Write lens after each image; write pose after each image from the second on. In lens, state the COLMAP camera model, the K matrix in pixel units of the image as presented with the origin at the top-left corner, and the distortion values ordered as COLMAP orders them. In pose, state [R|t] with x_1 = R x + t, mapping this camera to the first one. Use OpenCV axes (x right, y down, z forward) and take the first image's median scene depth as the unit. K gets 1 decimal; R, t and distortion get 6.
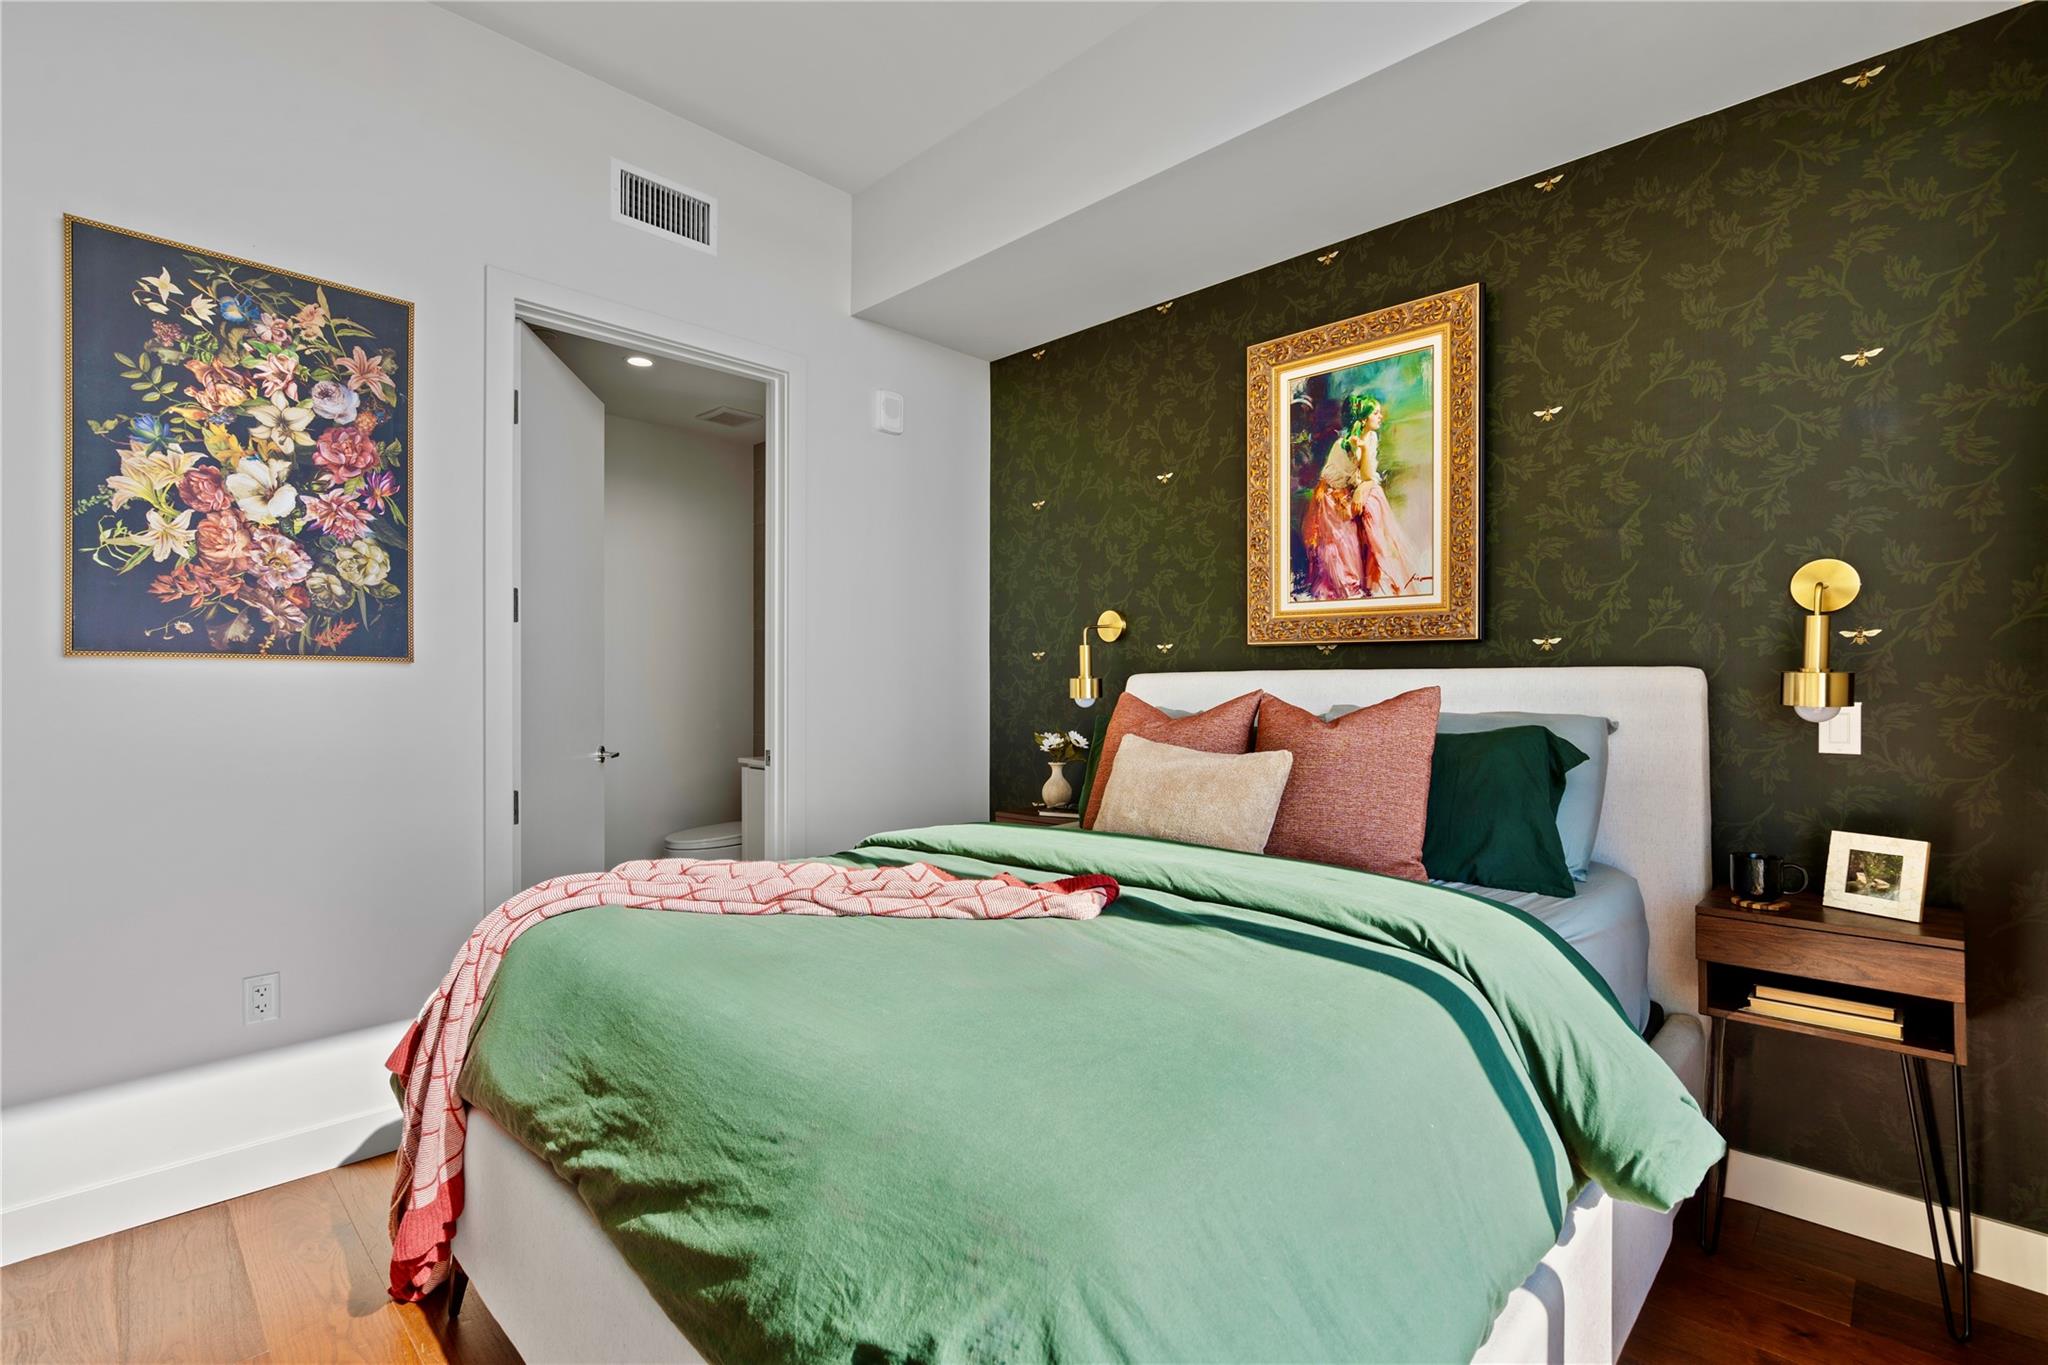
lens RADIAL K [[918.3, 0, 1043.8], [0, 918.3, 686.4], [0, 0, 1]] dist [-0.009773, -0.001223]
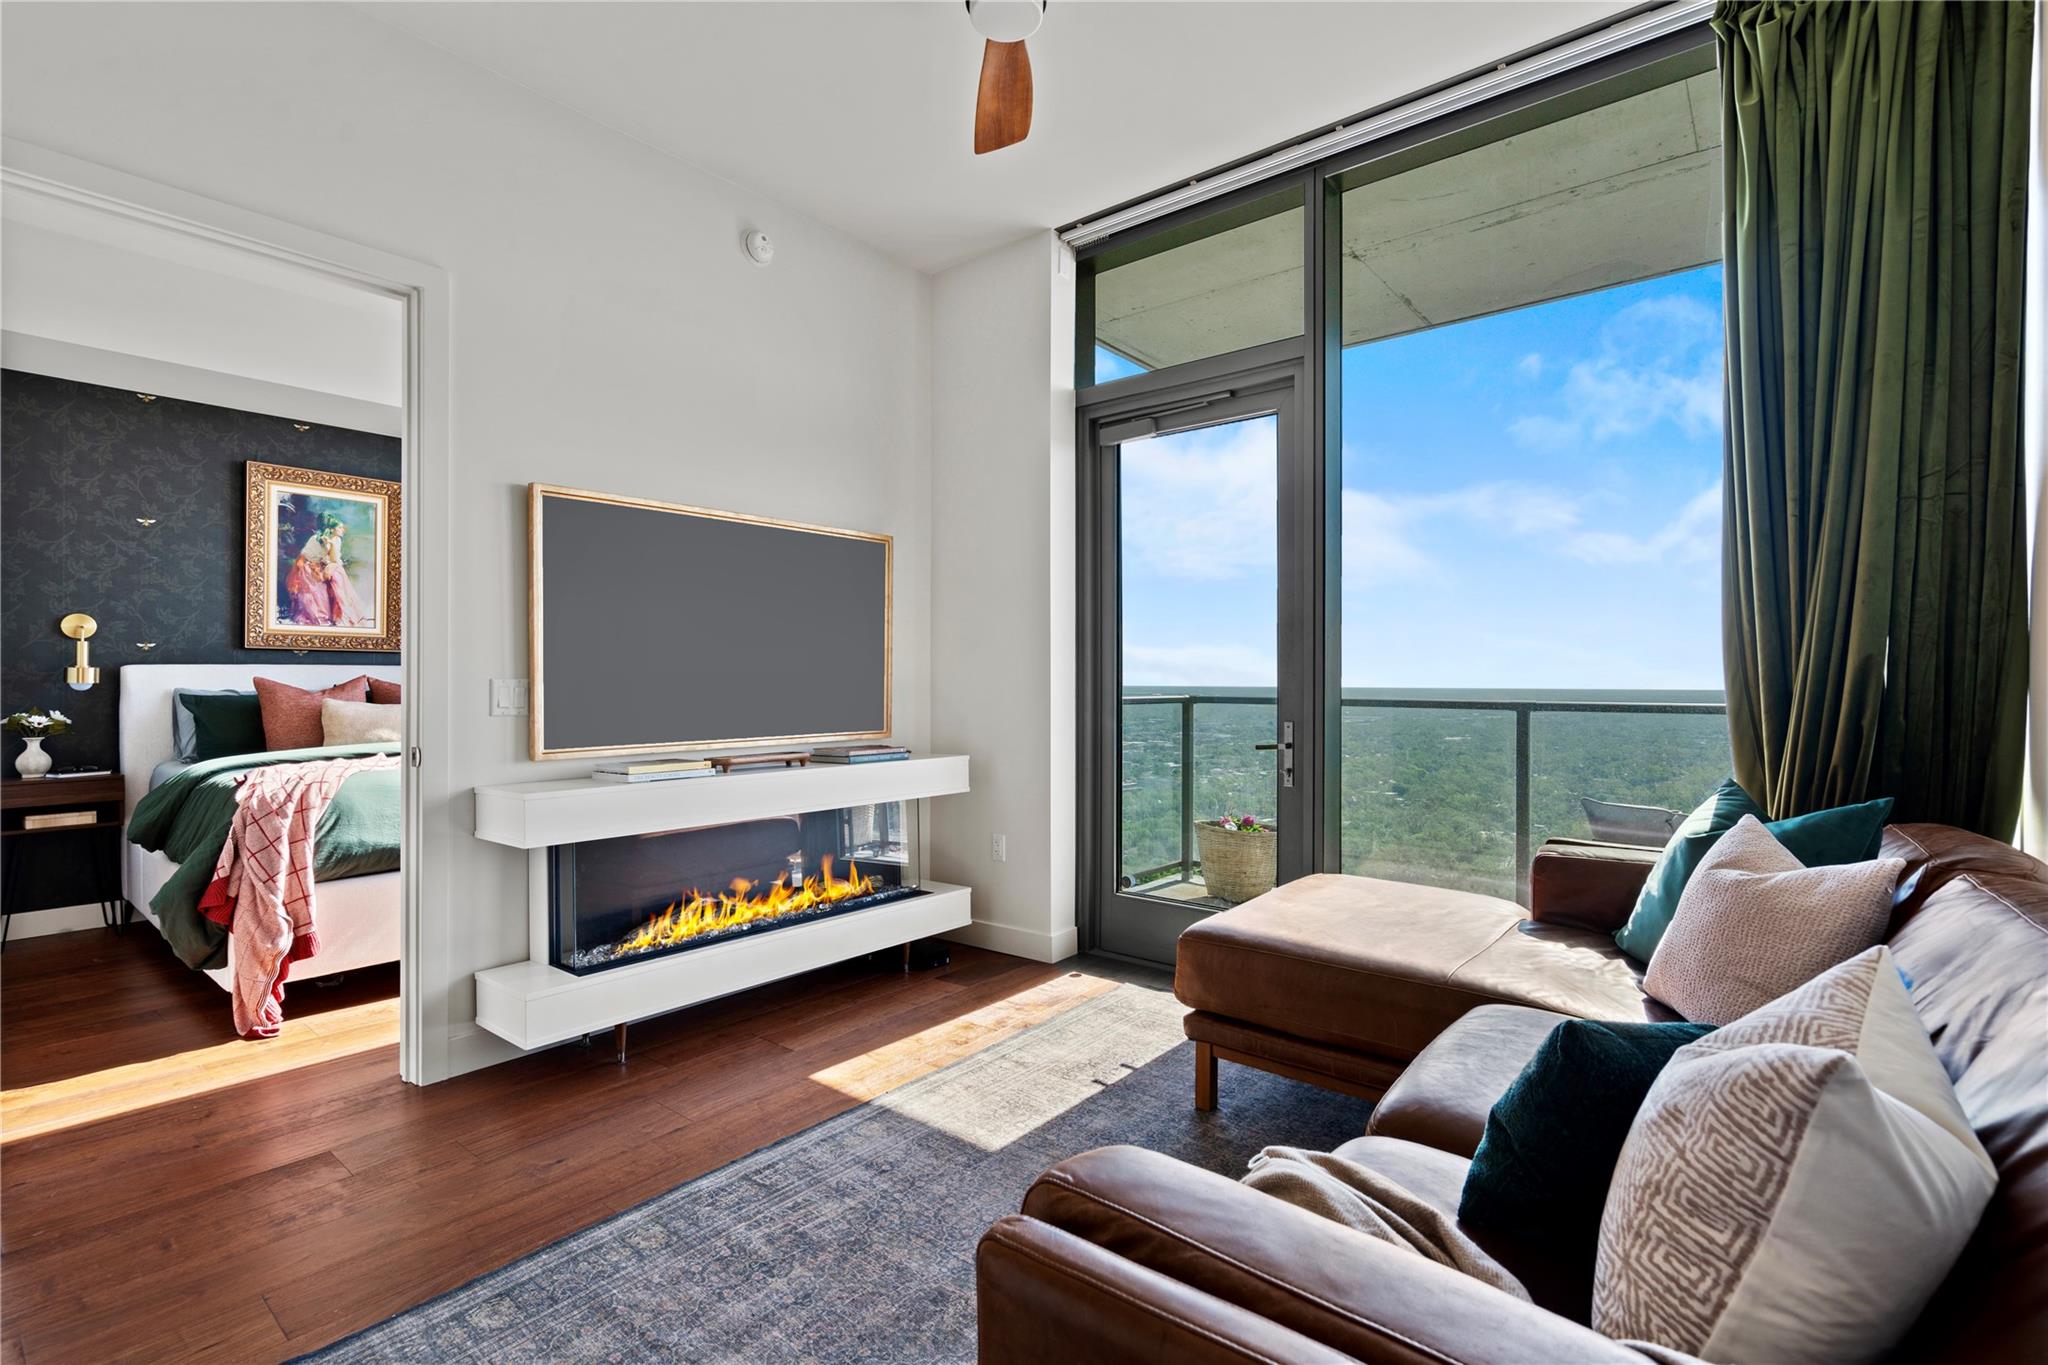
lens RADIAL K [[918.3, 0, 1036.6], [0, 918.3, 686.8], [0, 0, 1]] dist [-0.009773, -0.001223]
pose [[-0.090286, -0.010879, 0.995856, -1.550350], [0.001092, 0.999939, 0.011022, 0.006287], [-0.995915, 0.002082, -0.090268, -0.232014]]
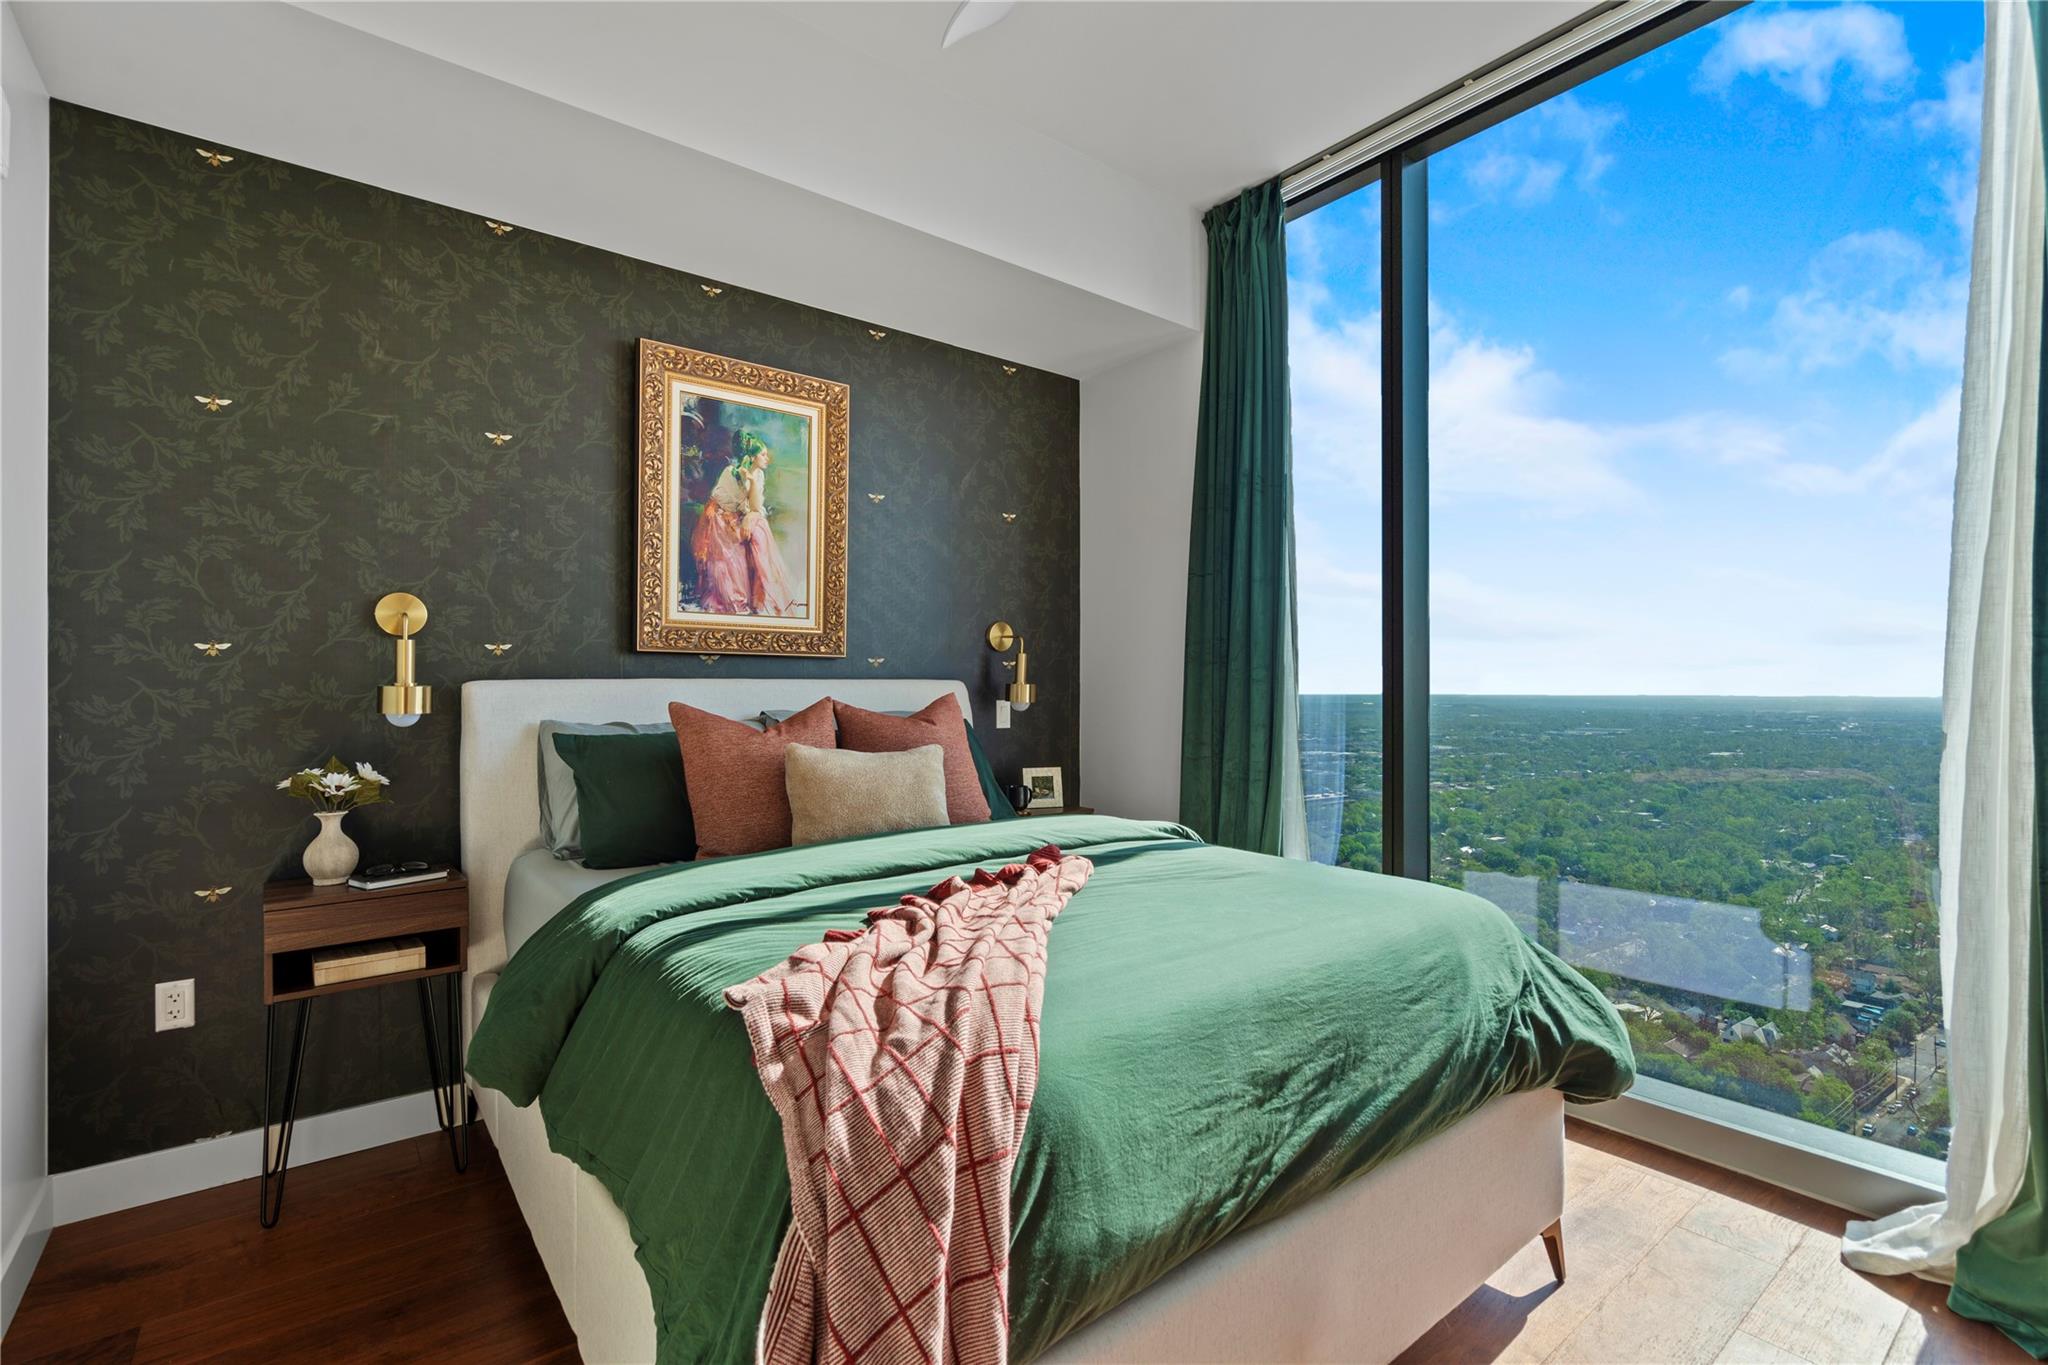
lens RADIAL K [[918.3, 0, 1027.2], [0, 918.3, 692.2], [0, 0, 1]] dist [-0.009773, -0.001223]
pose [[0.142093, -0.007786, 0.989823, -0.694733], [0.004390, 0.999964, 0.007236, -0.008315], [-0.989844, 0.003317, 0.142122, 0.492085]]
